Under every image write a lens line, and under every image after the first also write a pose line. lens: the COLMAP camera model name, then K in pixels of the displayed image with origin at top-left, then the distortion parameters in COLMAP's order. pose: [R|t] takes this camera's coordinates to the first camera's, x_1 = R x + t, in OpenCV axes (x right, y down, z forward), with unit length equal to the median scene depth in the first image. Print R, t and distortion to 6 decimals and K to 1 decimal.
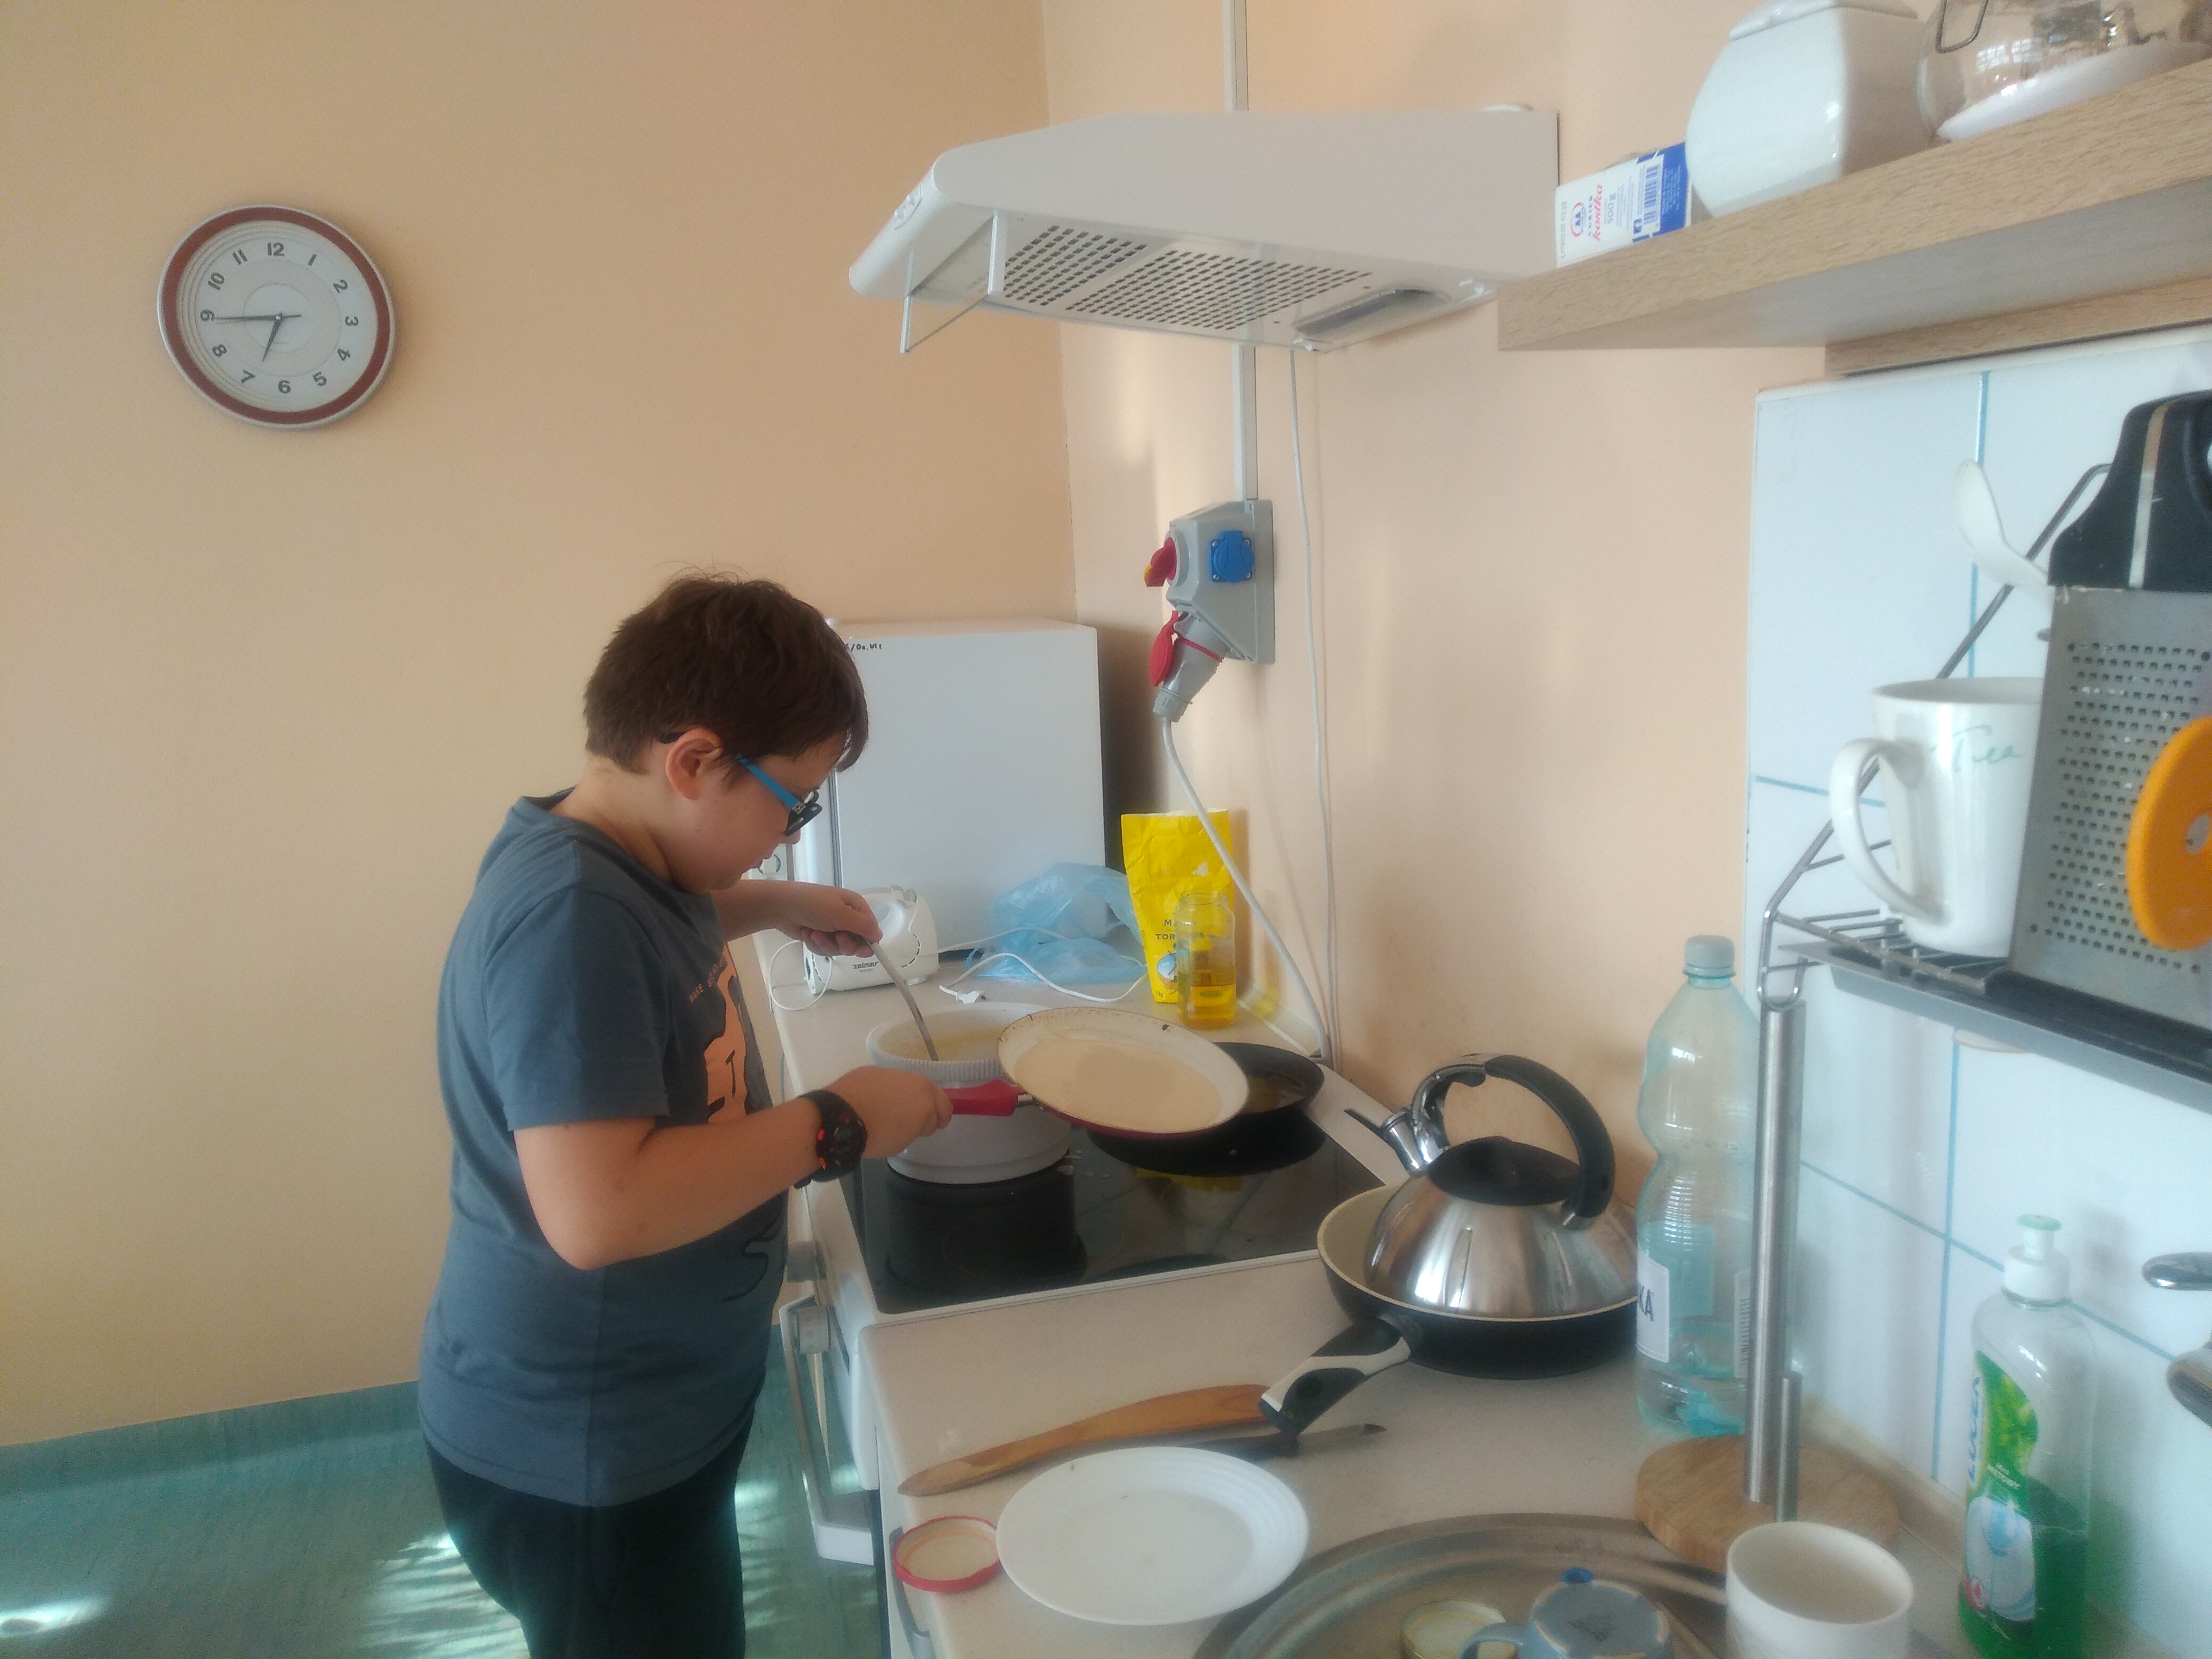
lens RADIAL K [[1722.2, 0, 1118.3], [0, 1722.2, 820.4], [0, 0, 1]] dist [0.067676, -0.119279]
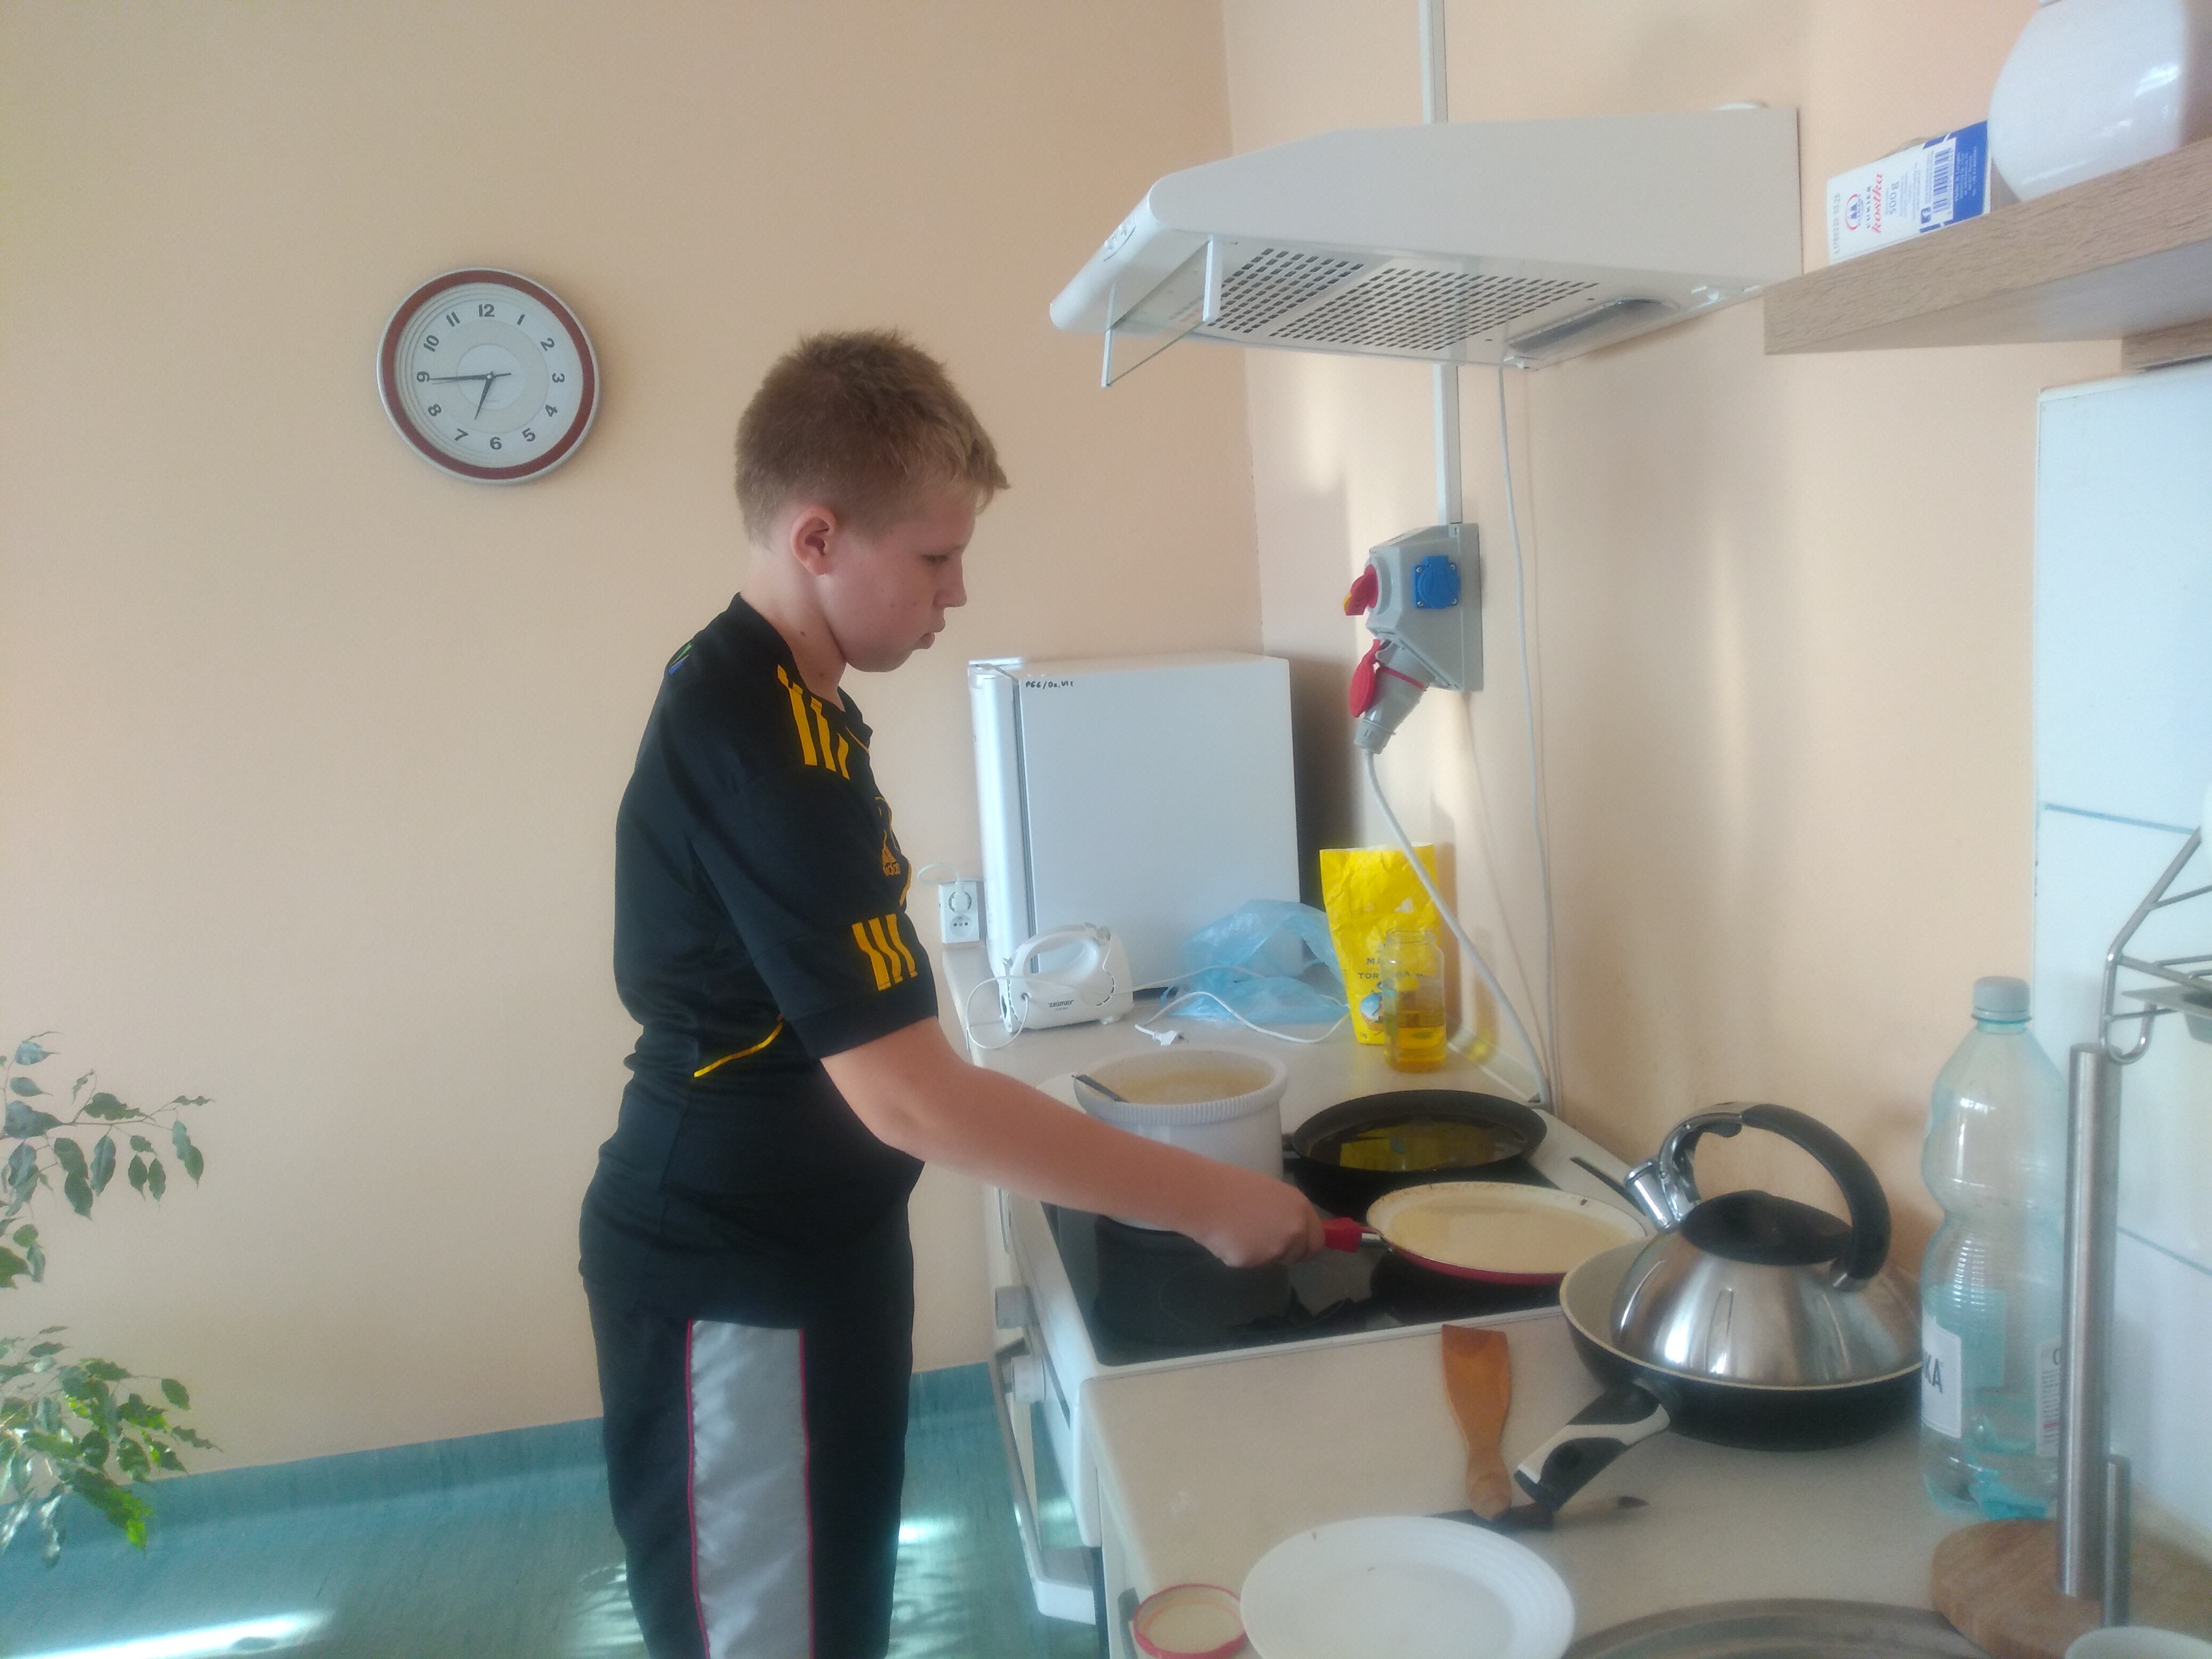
lens RADIAL K [[1722.2, 0, 1118.3], [0, 1722.2, 820.4], [0, 0, 1]] dist [0.067676, -0.119279]
pose [[0.995437, -0.012822, -0.094560, -0.033080], [0.011021, 0.999748, -0.019544, -0.003145], [0.094787, 0.018413, 0.995327, 0.026422]]
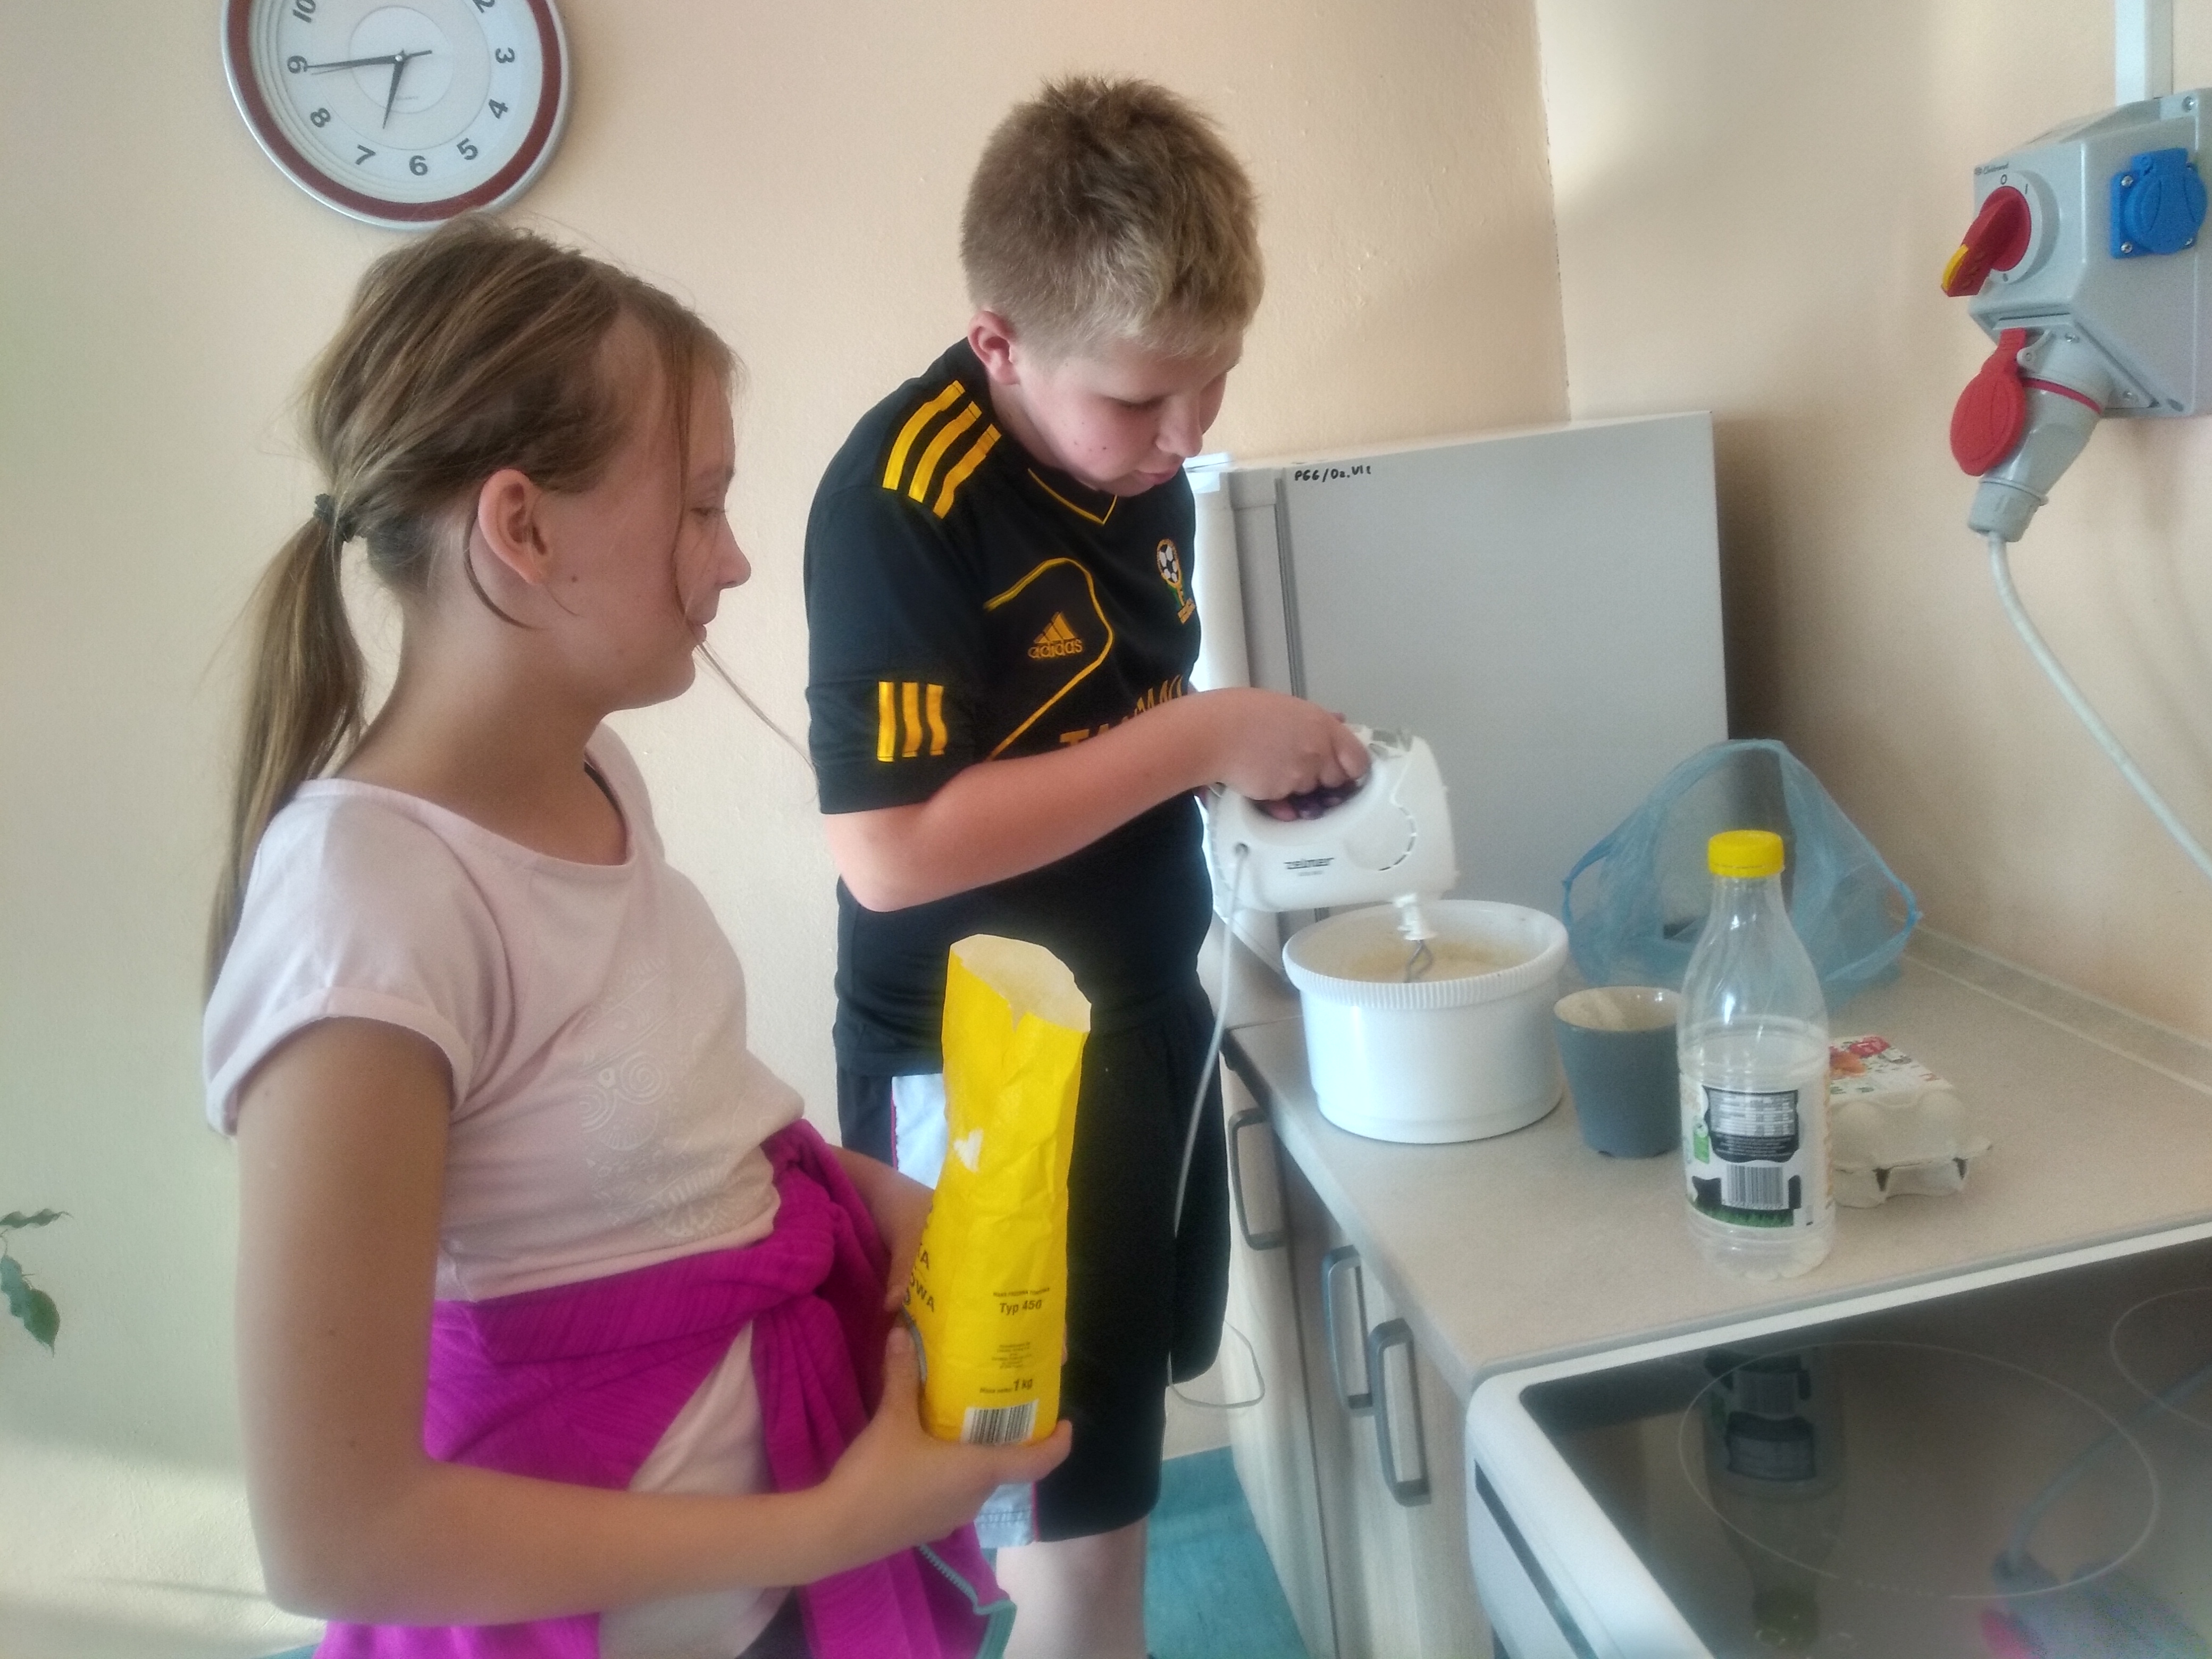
lens RADIAL K [[1686.6, 0, 1106.0], [0, 1686.6, 829.5], [0, 0, 1]] dist [-0.008960, -0.003417]
pose [[0.991827, -0.063417, -0.110710, -0.304727], [0.070768, 0.995452, 0.063774, -0.033205], [0.106163, -0.071087, 0.991804, 0.693679]]
